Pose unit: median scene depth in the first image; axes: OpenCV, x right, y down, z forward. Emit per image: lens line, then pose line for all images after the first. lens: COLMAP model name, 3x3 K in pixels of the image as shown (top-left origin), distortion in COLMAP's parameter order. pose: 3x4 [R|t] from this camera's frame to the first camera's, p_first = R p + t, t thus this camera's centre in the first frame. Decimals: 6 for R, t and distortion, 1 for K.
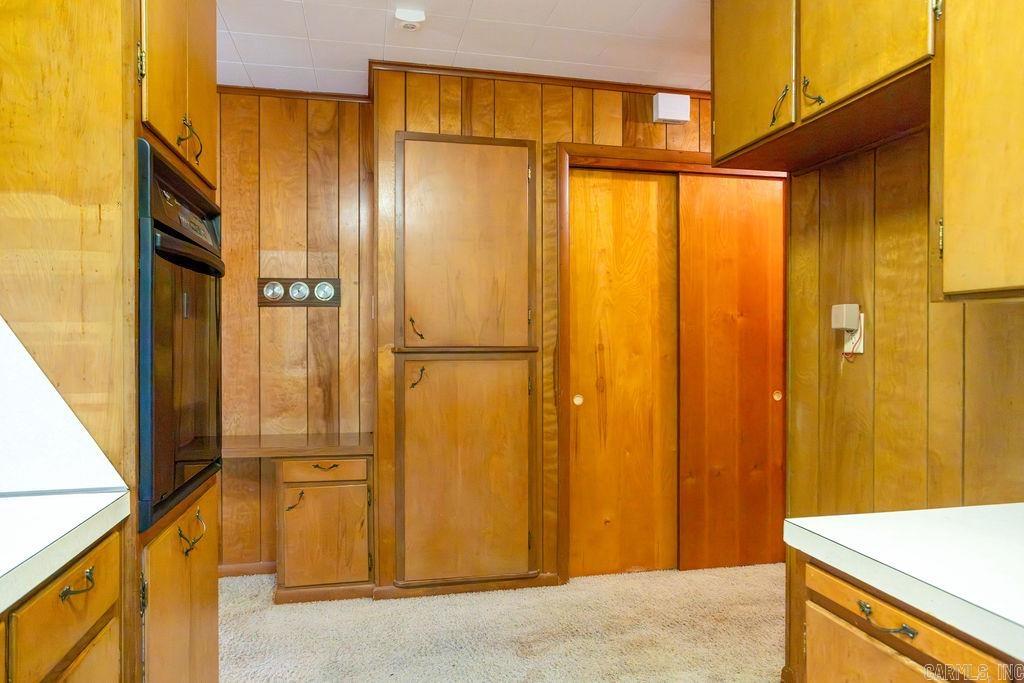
lens RADIAL K [[679.0, 0, 504.8], [0, 679.0, 320.7], [0, 0, 1]] dist [-0.041095, 0.051351]
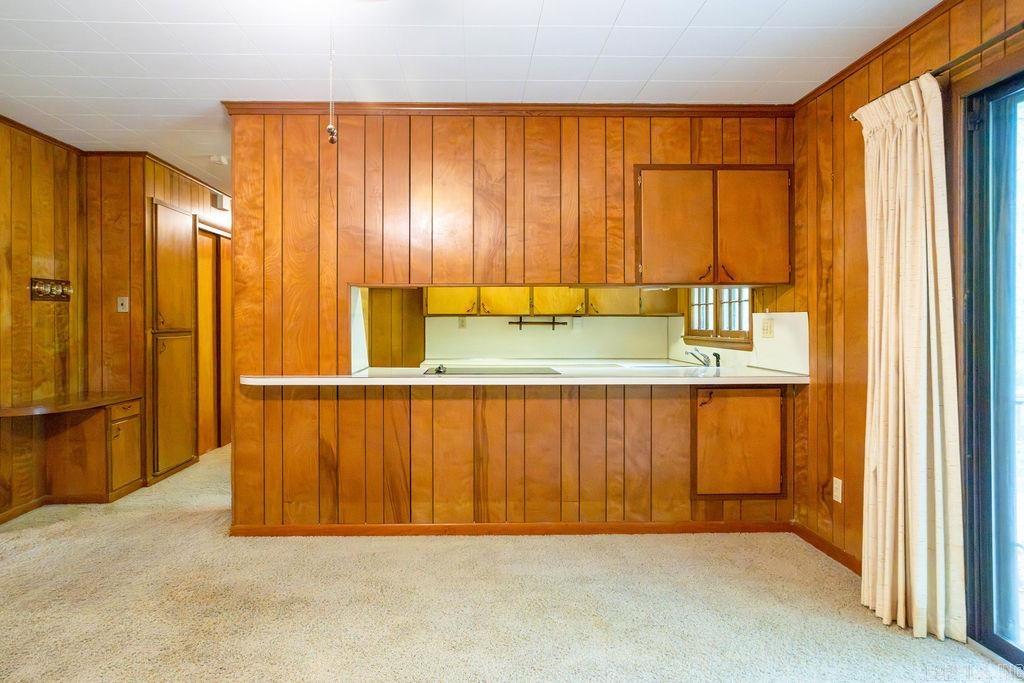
lens RADIAL K [[679.0, 0, 504.8], [0, 679.0, 320.7], [0, 0, 1]] dist [-0.041095, 0.051351]
pose [[0.171106, 0.000995, 0.985252, -1.458307], [-0.022775, 0.999736, 0.002945, -0.006072], [-0.984989, -0.022943, 0.171084, -0.095196]]
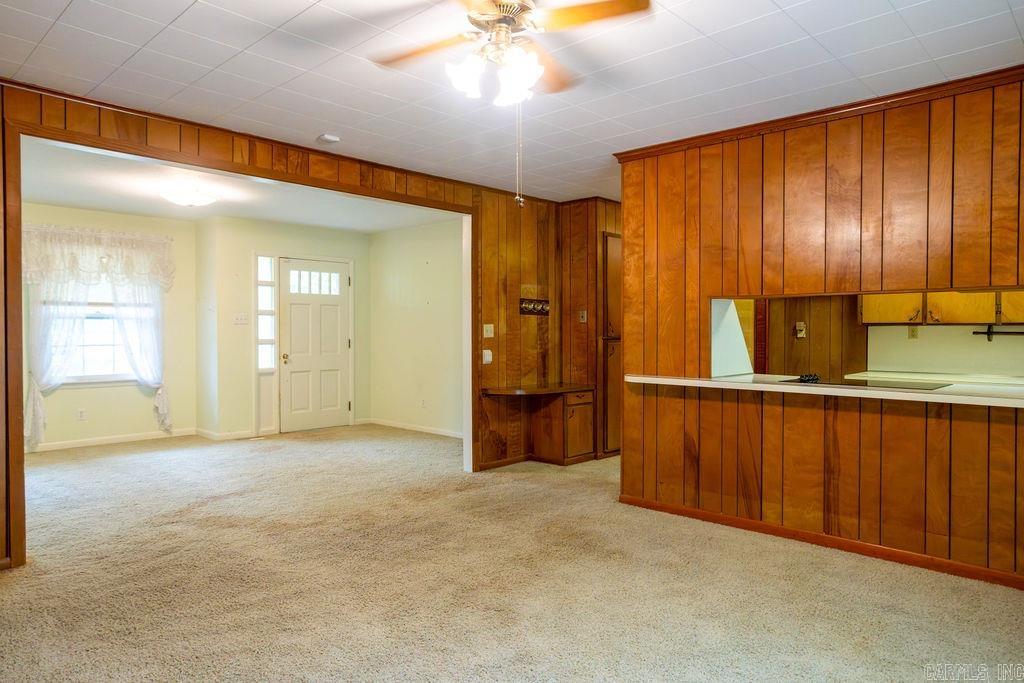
lens RADIAL K [[679.1, 0, 512.0], [0, 679.1, 341.5], [0, 0, 1]] dist [-0.000202, 0.004264]
pose [[0.819464, -0.007936, 0.573076, -1.419014], [-0.015963, 0.999200, 0.036662, -0.015745], [-0.572909, -0.039191, 0.818682, -0.472764]]
